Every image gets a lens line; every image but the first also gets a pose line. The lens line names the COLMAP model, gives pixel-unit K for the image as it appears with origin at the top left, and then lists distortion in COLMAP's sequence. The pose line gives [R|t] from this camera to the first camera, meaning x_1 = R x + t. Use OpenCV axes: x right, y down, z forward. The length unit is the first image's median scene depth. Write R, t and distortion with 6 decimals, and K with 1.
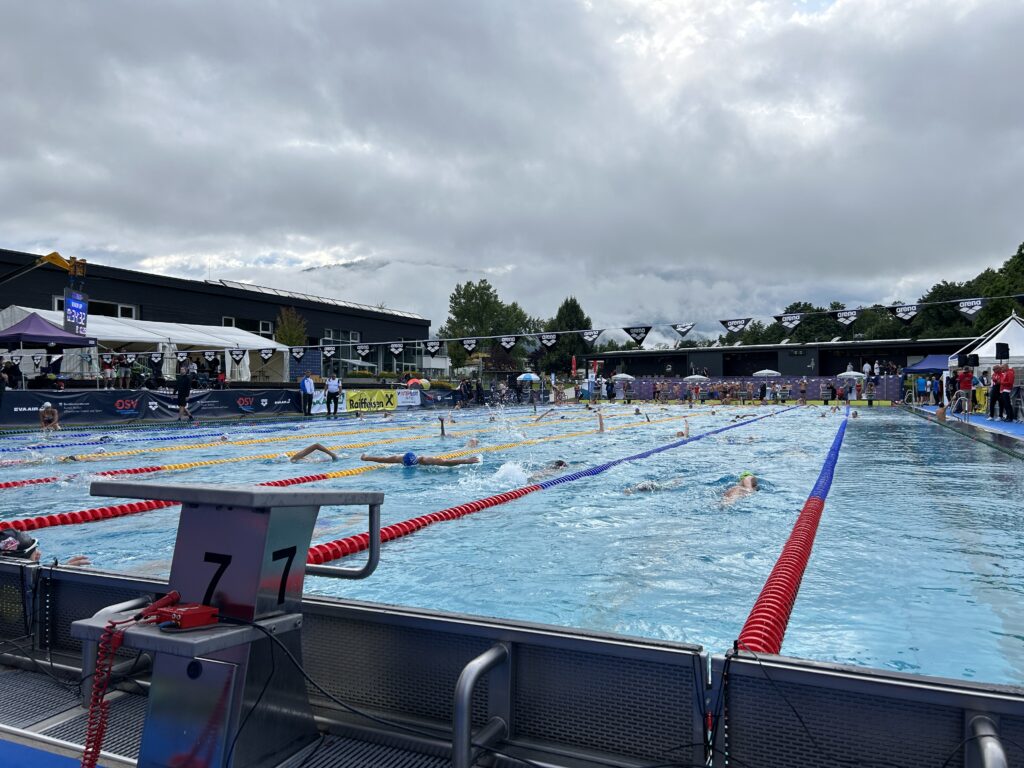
lens RADIAL K [[778.3, 0, 512.0], [0, 778.3, 384.0], [0, 0, 1]] dist [0.049159, -0.056593]
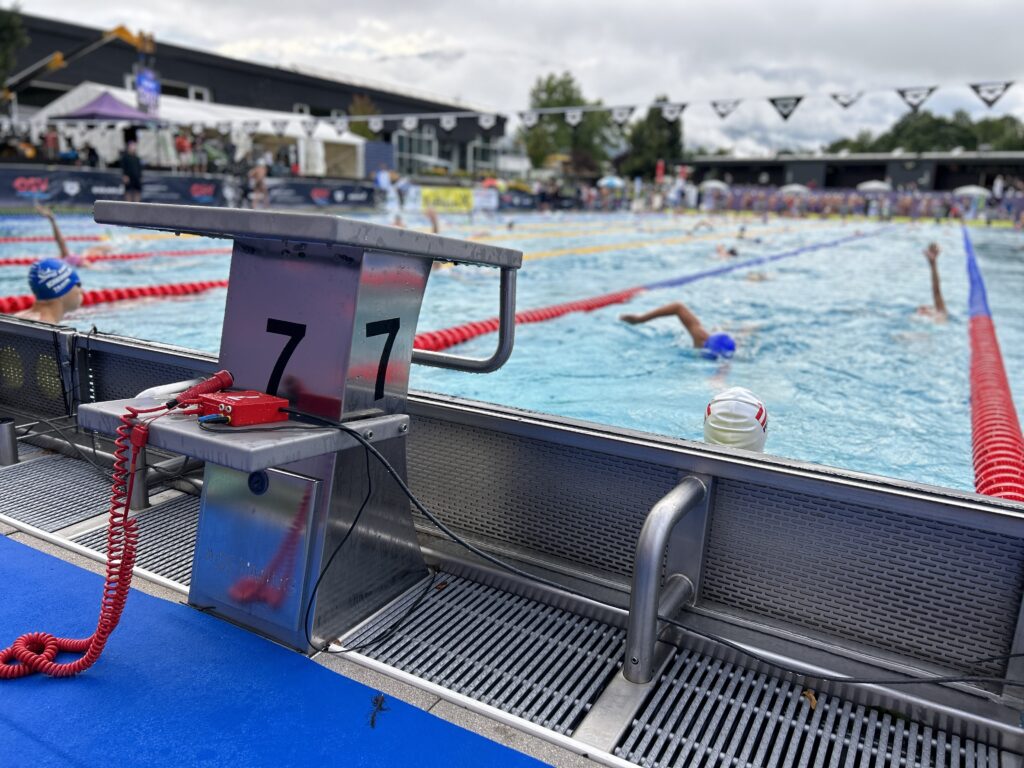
lens RADIAL K [[778.3, 0, 512.0], [0, 778.3, 384.0], [0, 0, 1]] dist [0.049159, -0.056593]
pose [[0.994750, 0.061141, -0.082058, -0.088649], [-0.039670, 0.969583, 0.241525, 0.070731], [0.094329, -0.237001, 0.966919, 0.255252]]
